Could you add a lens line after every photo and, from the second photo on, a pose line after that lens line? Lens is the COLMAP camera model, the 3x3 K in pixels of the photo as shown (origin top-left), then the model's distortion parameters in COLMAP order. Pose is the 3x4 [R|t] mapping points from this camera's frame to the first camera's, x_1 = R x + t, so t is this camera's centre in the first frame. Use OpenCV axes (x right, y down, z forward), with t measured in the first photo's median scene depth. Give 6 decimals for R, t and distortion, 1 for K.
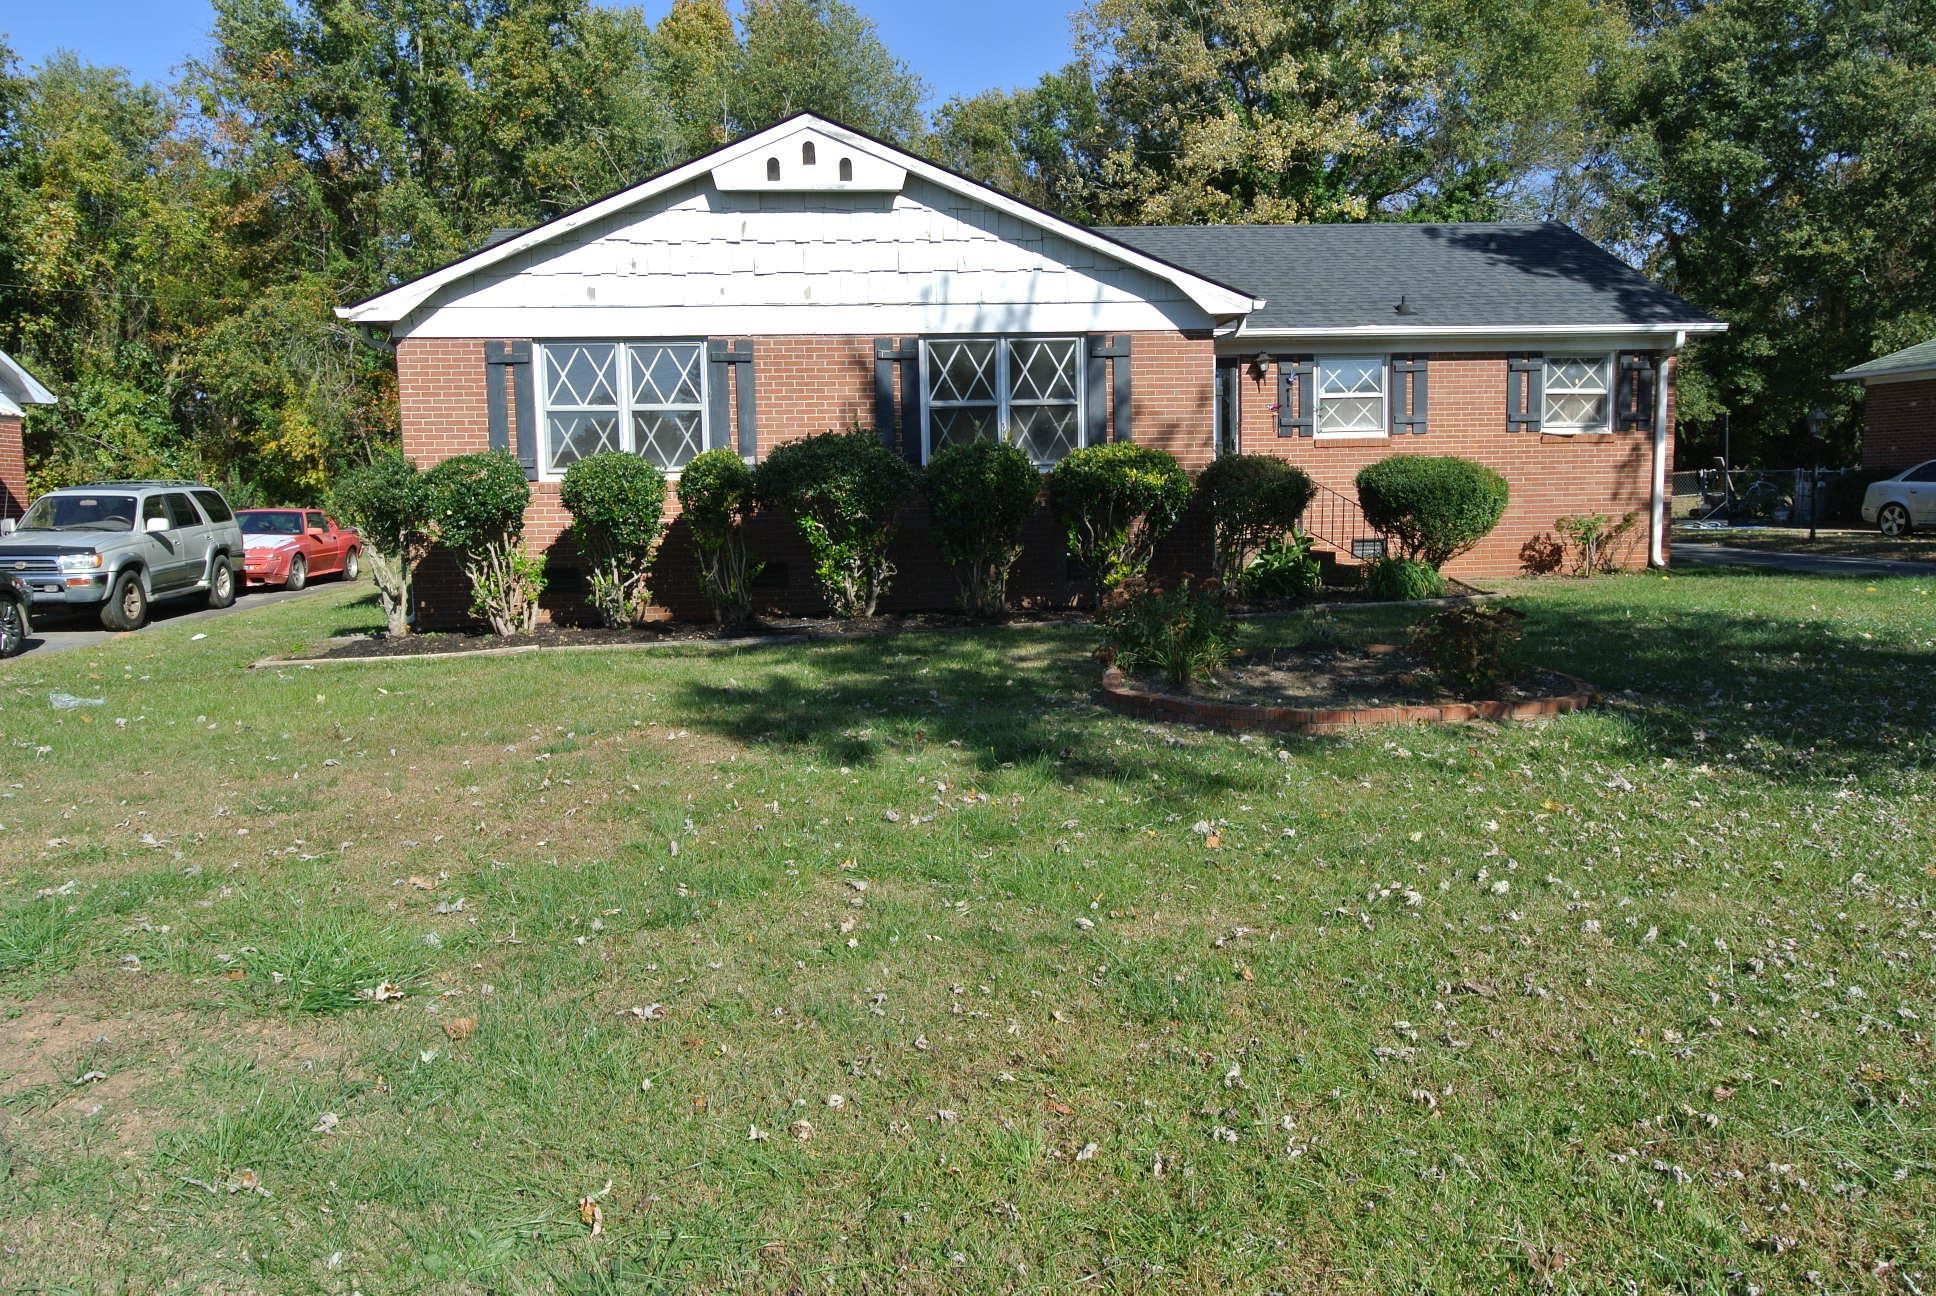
lens RADIAL K [[1403.4, 0, 968.0], [0, 1403.4, 648.0], [0, 0, 1]] dist [-0.004308, -0.001400]
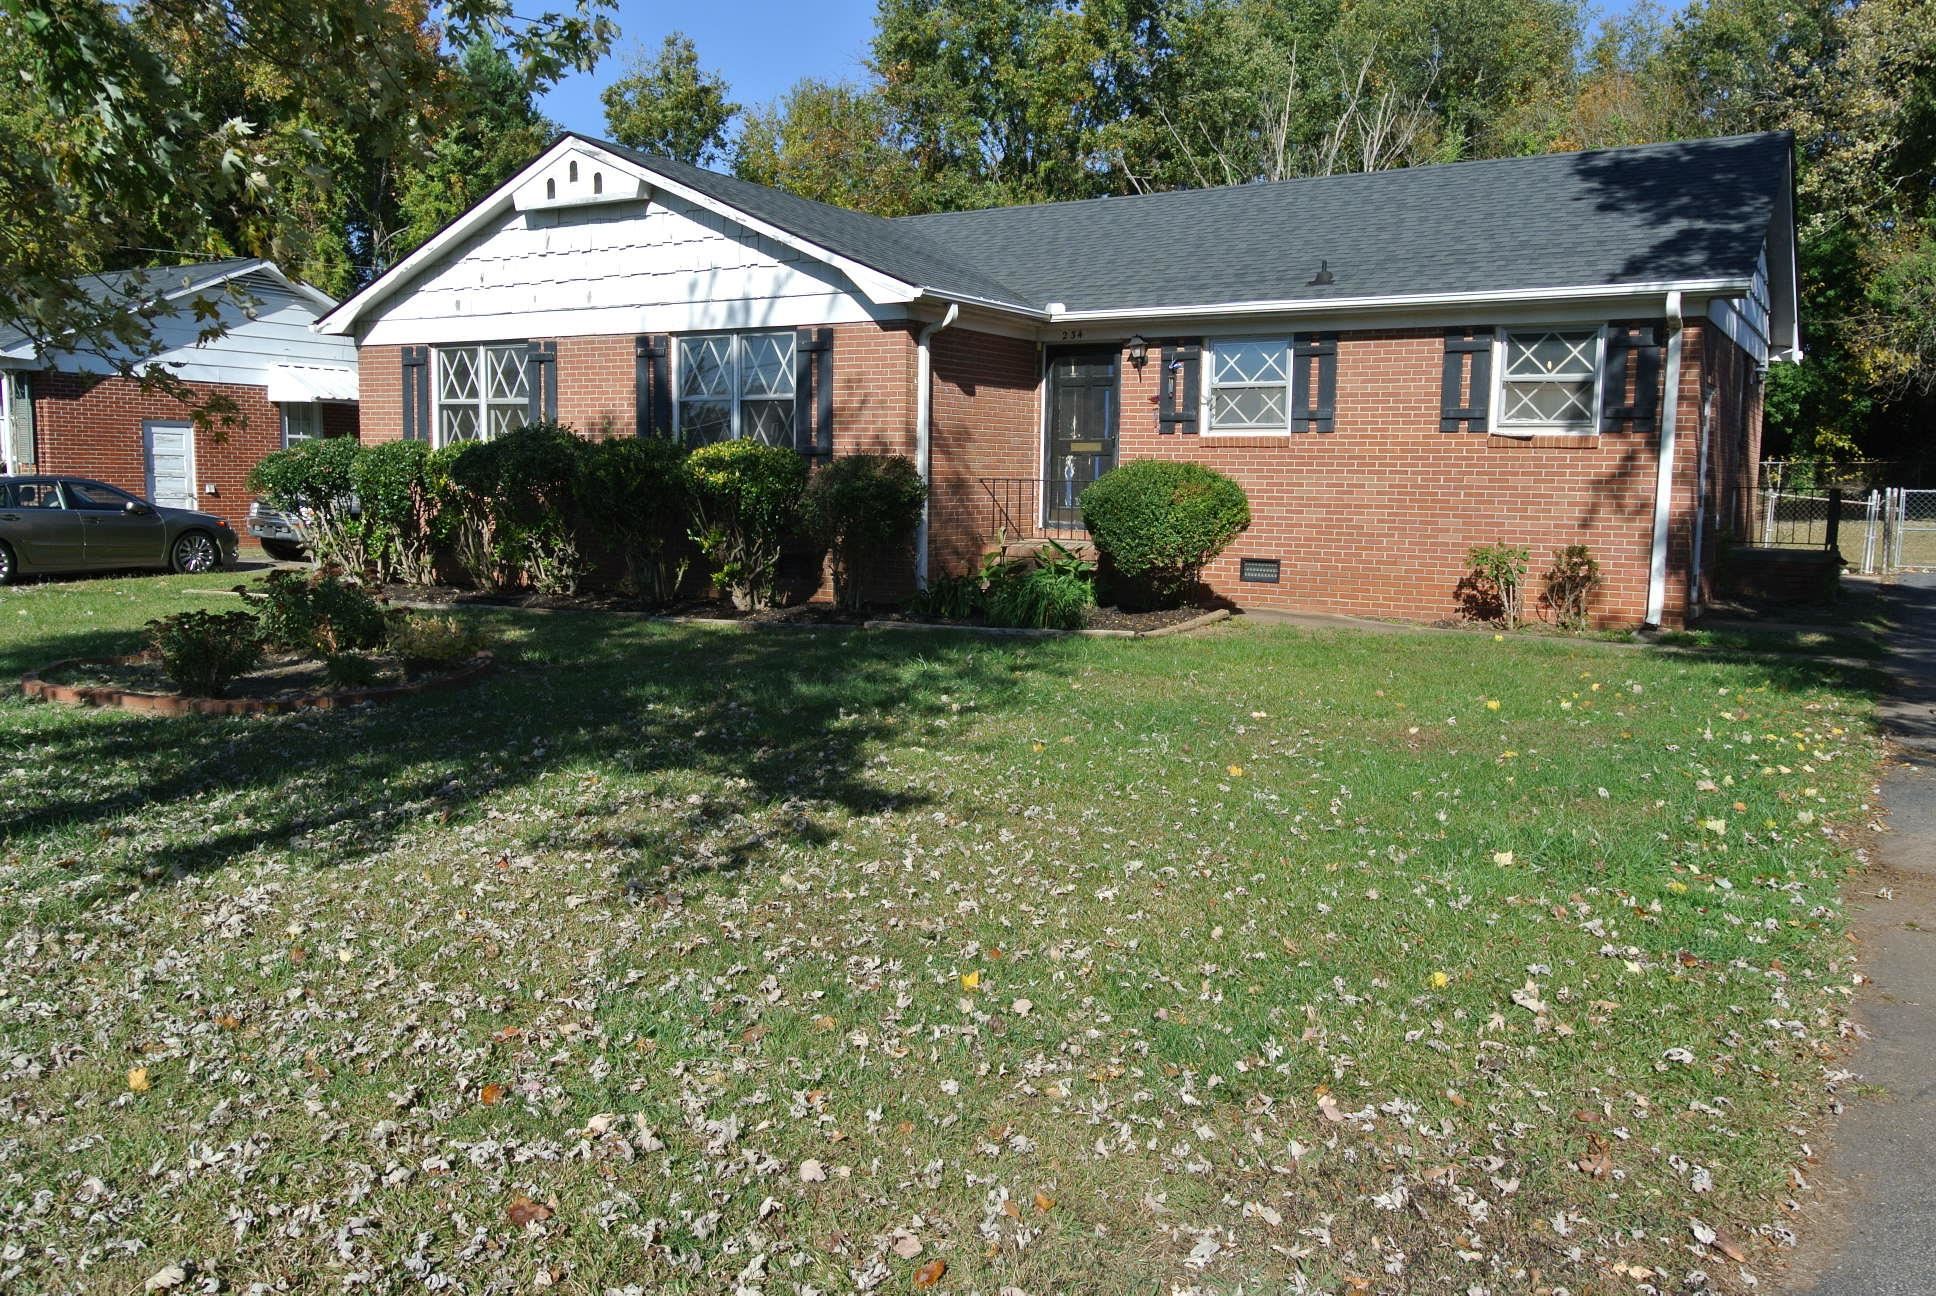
lens RADIAL K [[1561.4, 0, 968.0], [0, 1561.4, 648.0], [0, 0, 1]] dist [0.000699, 0.000615]
pose [[0.797973, 0.098225, -0.594635, 0.831348], [-0.095664, 0.994765, 0.035943, -0.050766], [0.595052, 0.028204, 0.803192, 0.196240]]
